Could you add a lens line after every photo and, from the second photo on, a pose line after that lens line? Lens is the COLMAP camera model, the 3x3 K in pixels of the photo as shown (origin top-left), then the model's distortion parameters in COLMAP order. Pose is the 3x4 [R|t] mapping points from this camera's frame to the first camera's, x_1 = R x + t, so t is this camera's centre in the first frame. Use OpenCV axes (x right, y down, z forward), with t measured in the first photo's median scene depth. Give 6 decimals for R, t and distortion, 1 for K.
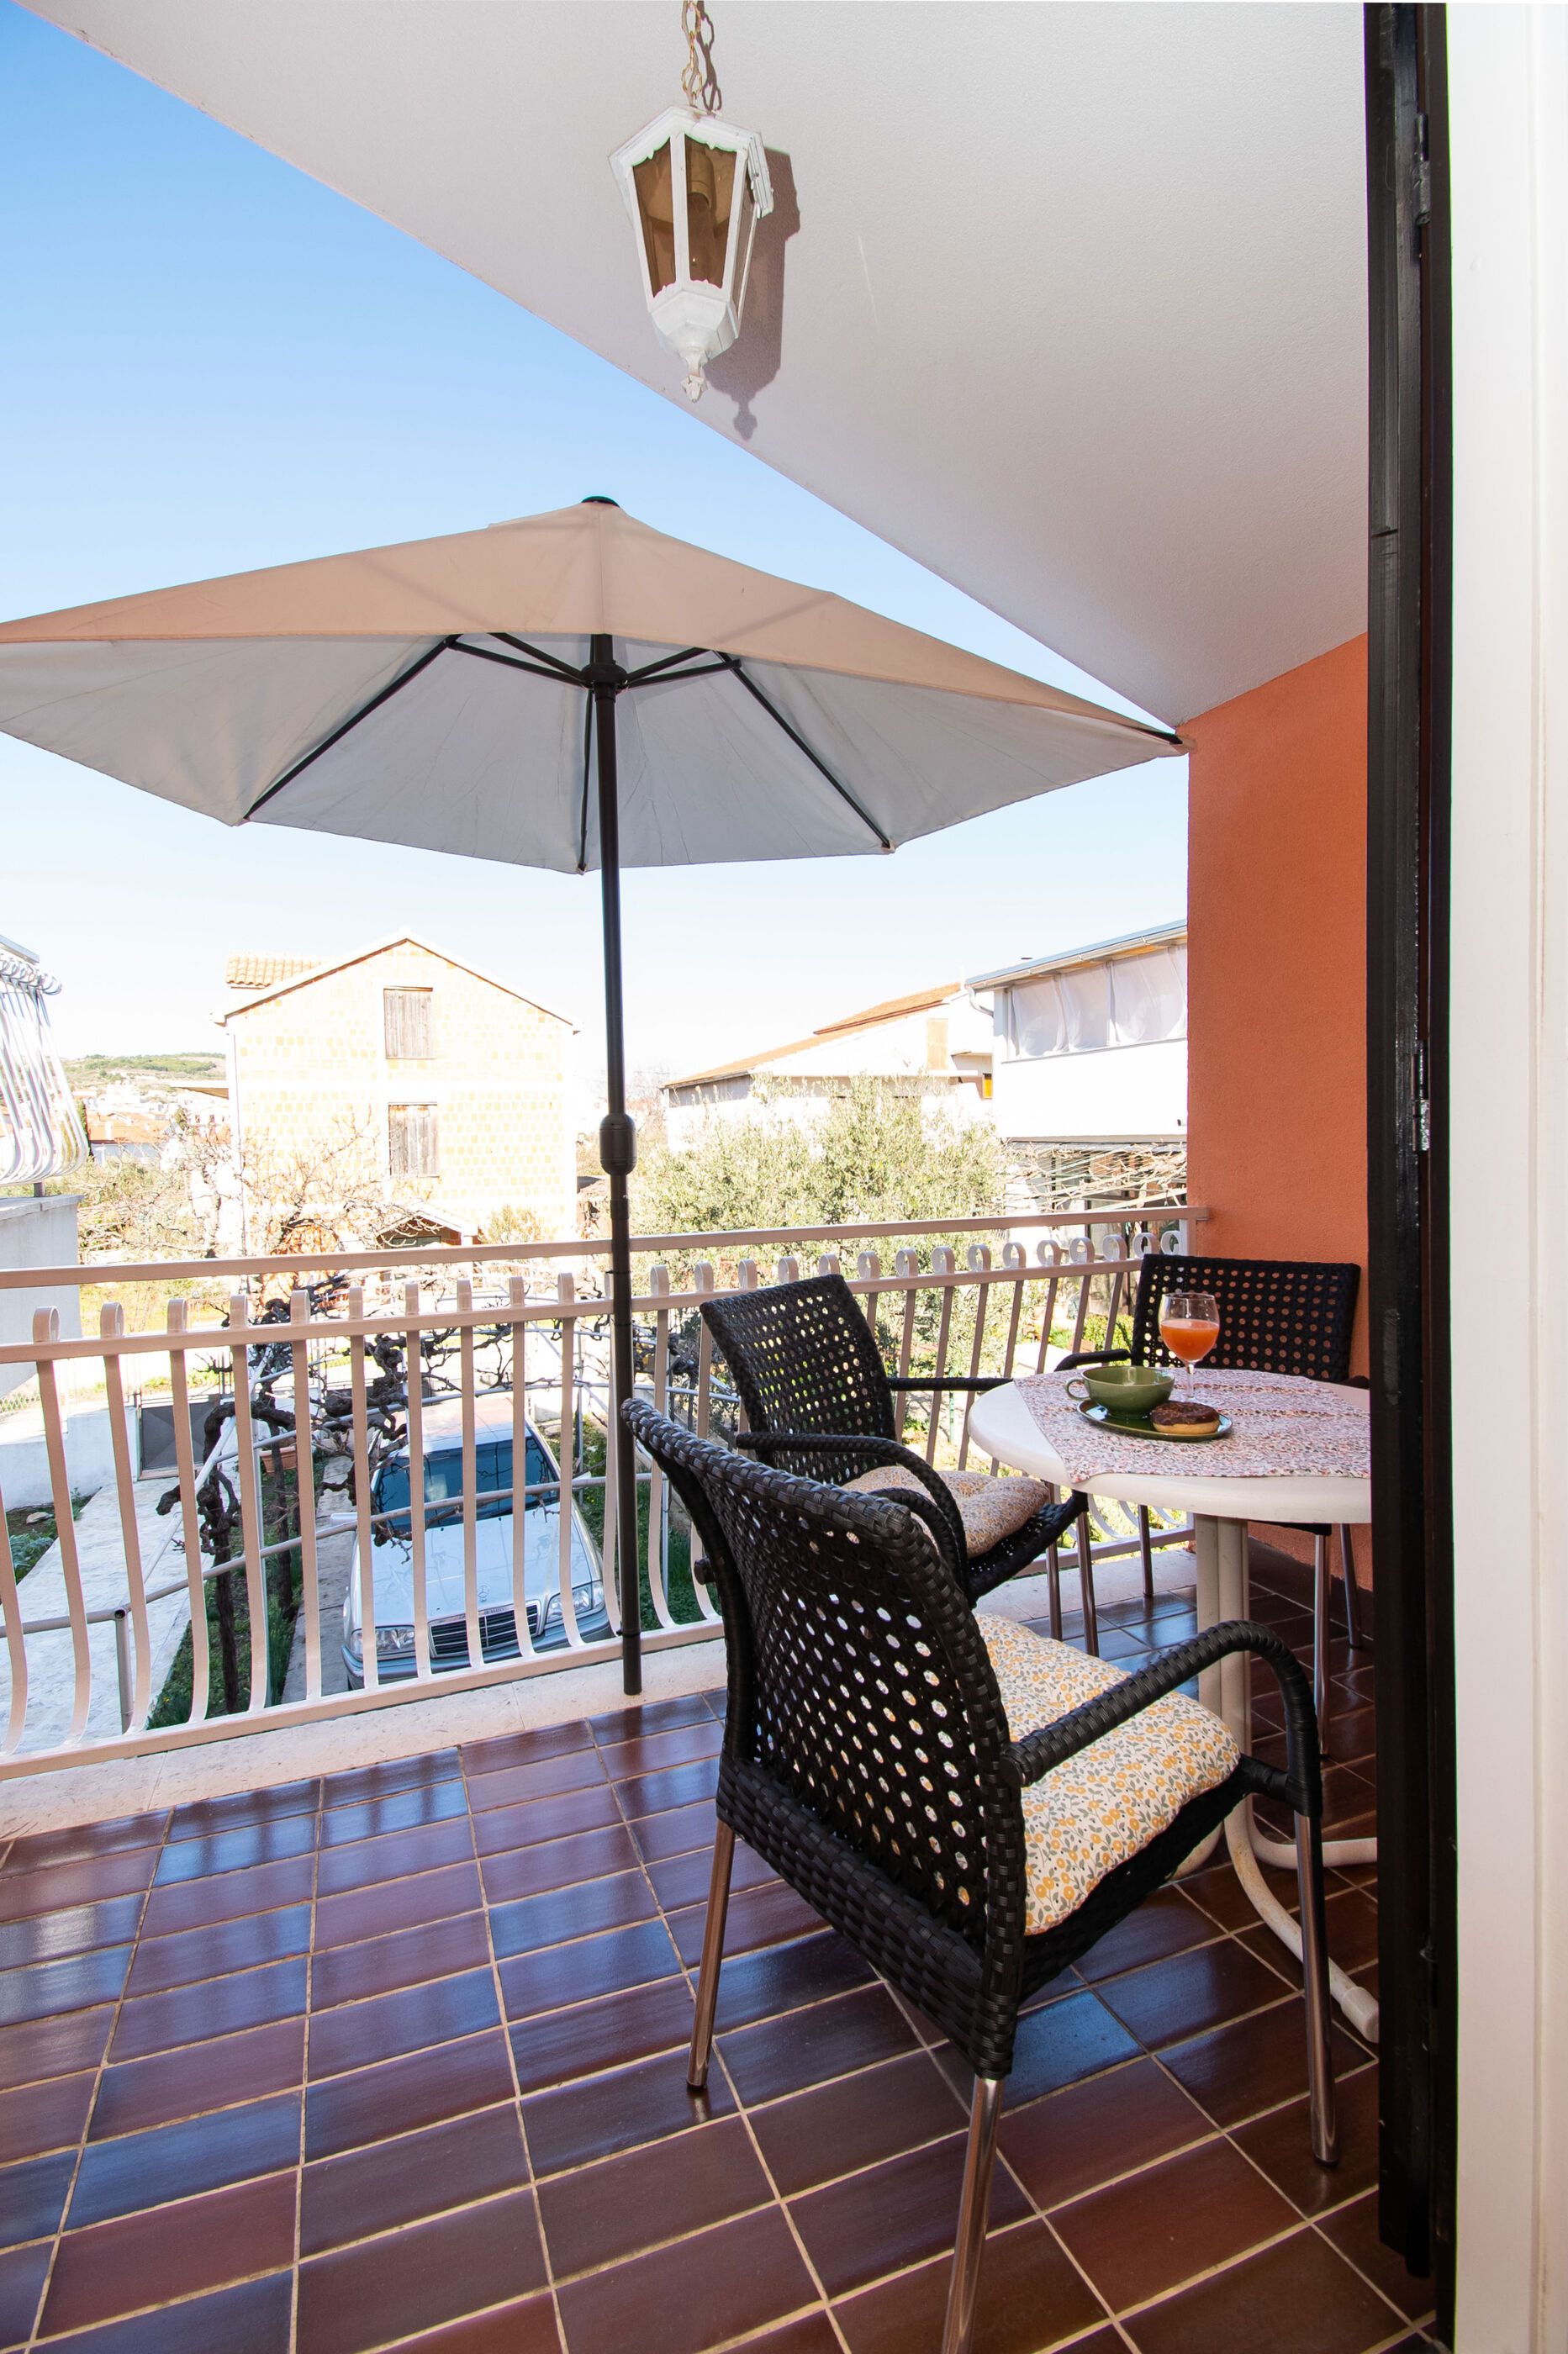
lens RADIAL K [[1062.9, 0, 778.7], [0, 1062.9, 1173.6], [0, 0, 1]] dist [0.023225, -0.030716]
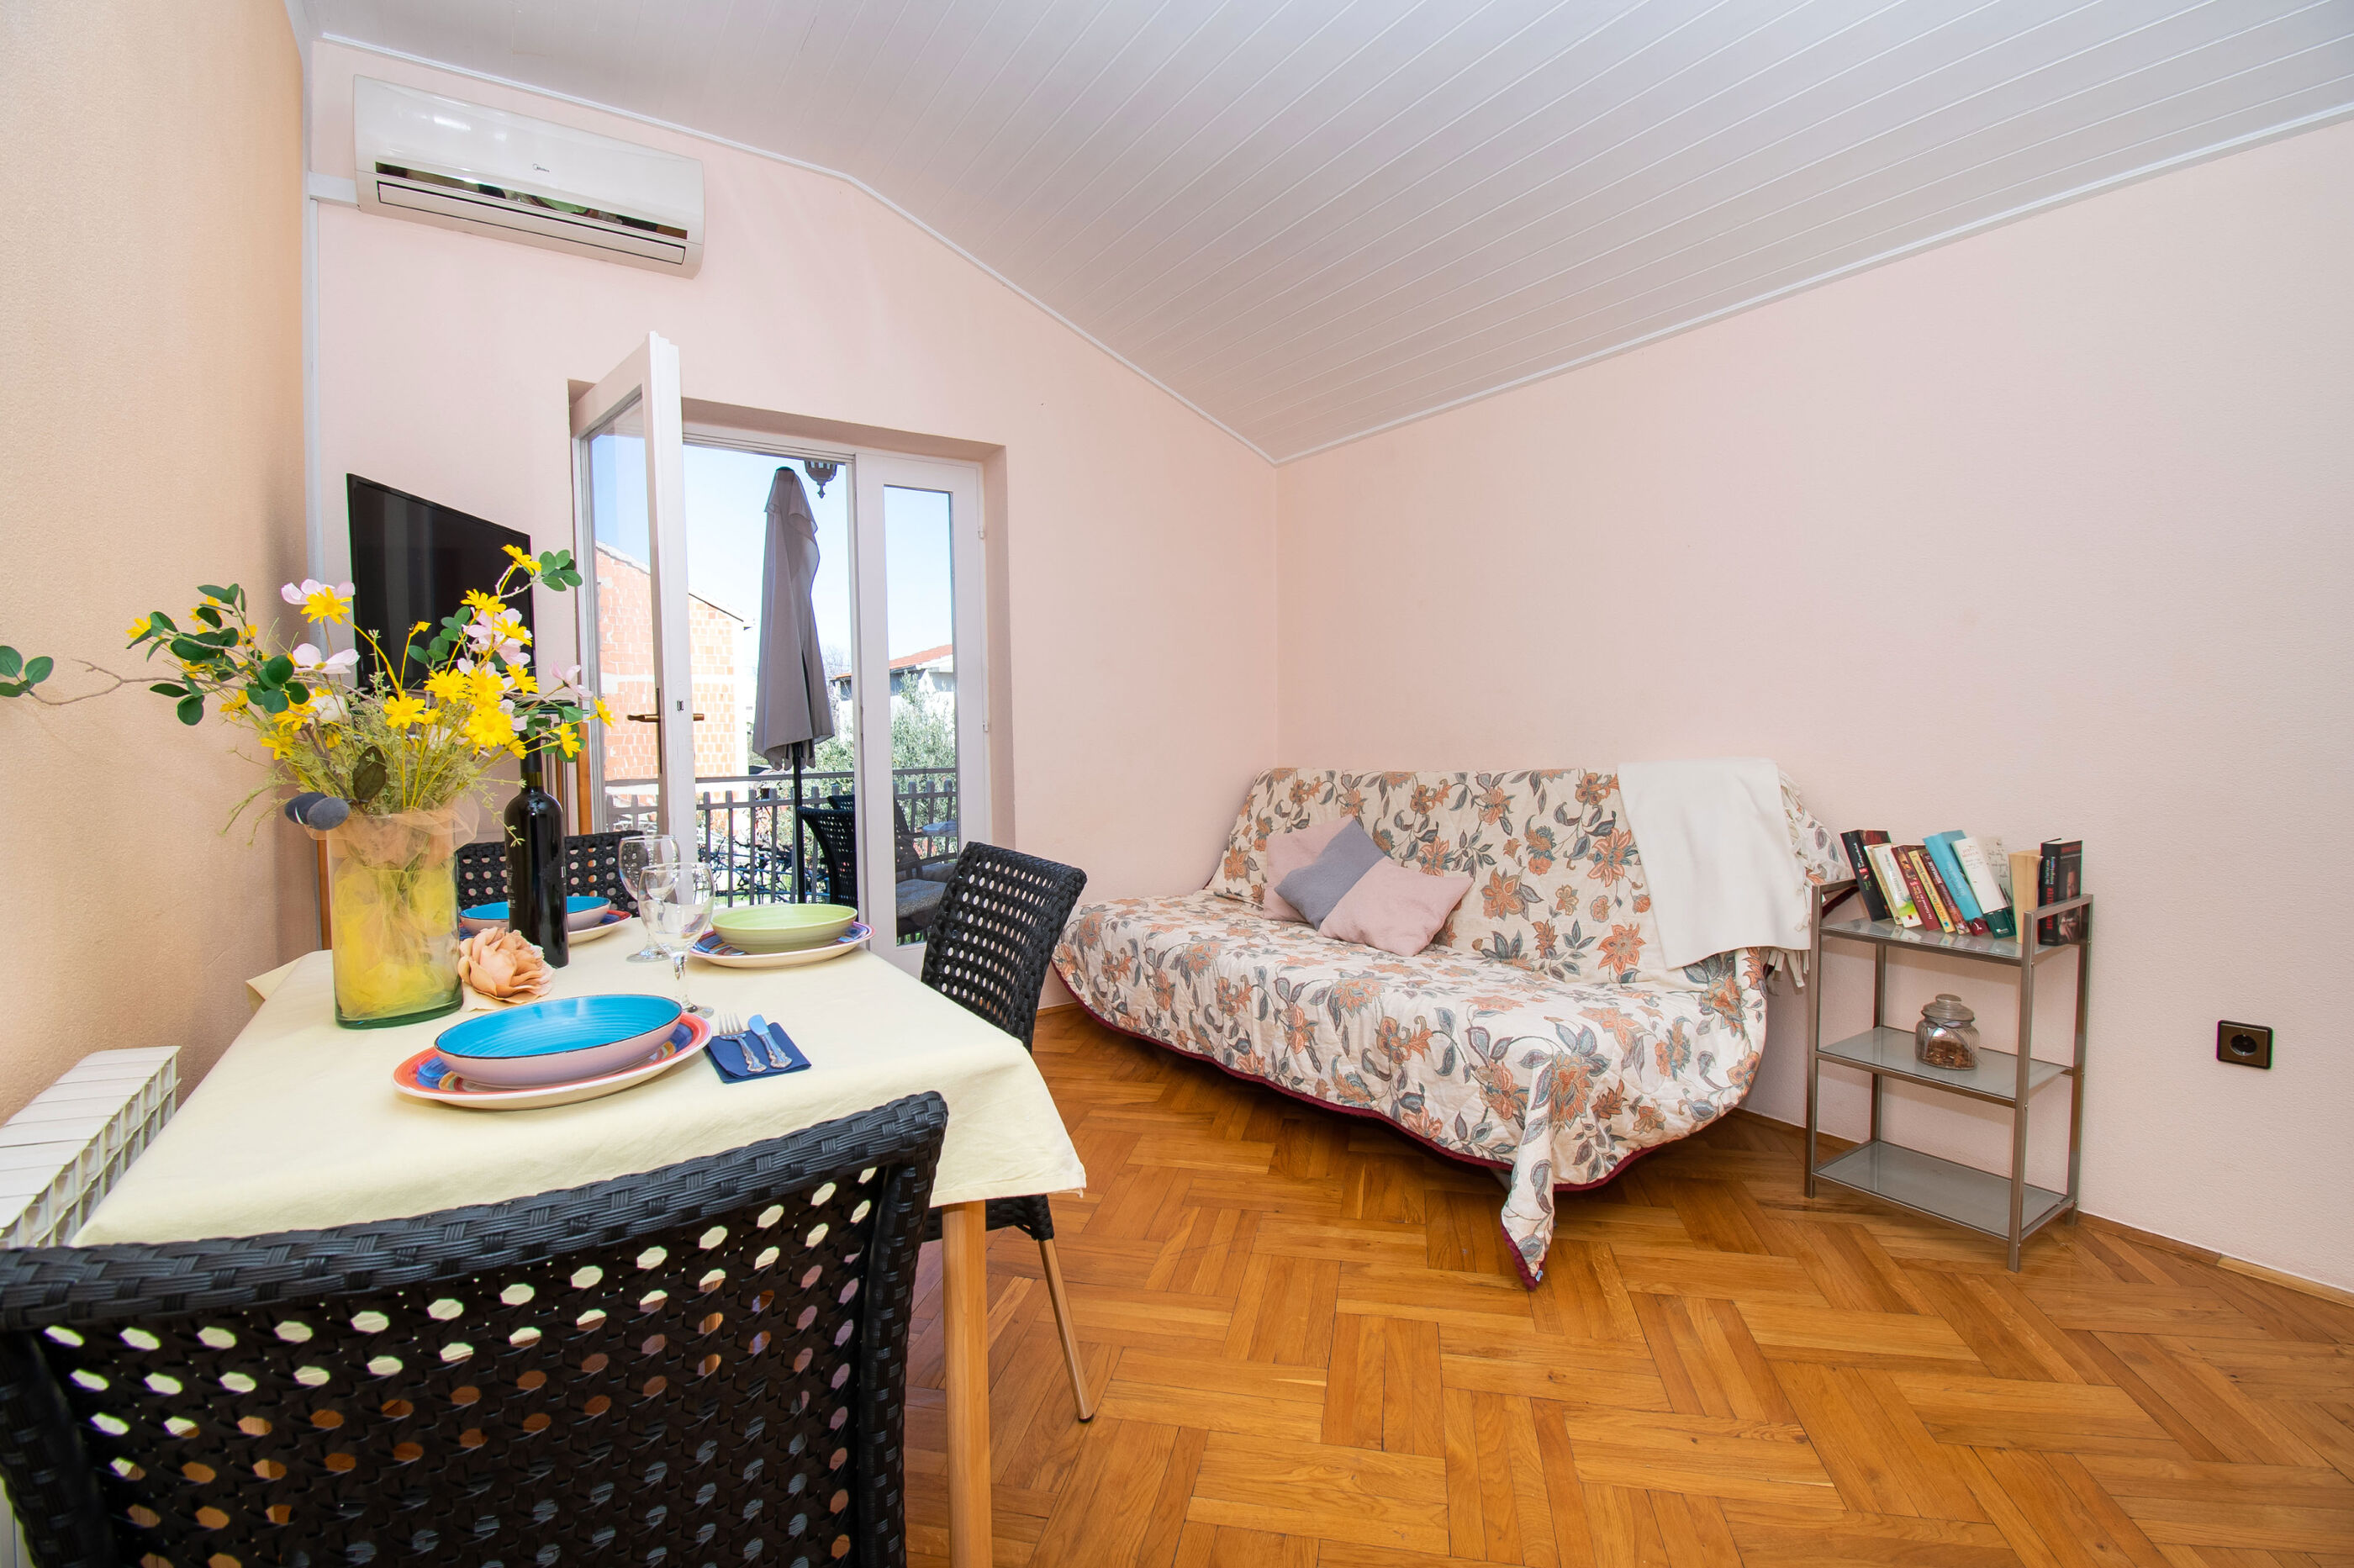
lens RADIAL K [[1062.9, 0, 1187.3], [0, 1062.9, 778.9], [0, 0, 1]] dist [0.023225, -0.030716]
pose [[0.978230, -0.001091, 0.207520, 0.215998], [-0.001471, 0.999925, 0.012189, 0.041074], [-0.207518, -0.012229, 0.978155, -1.557754]]
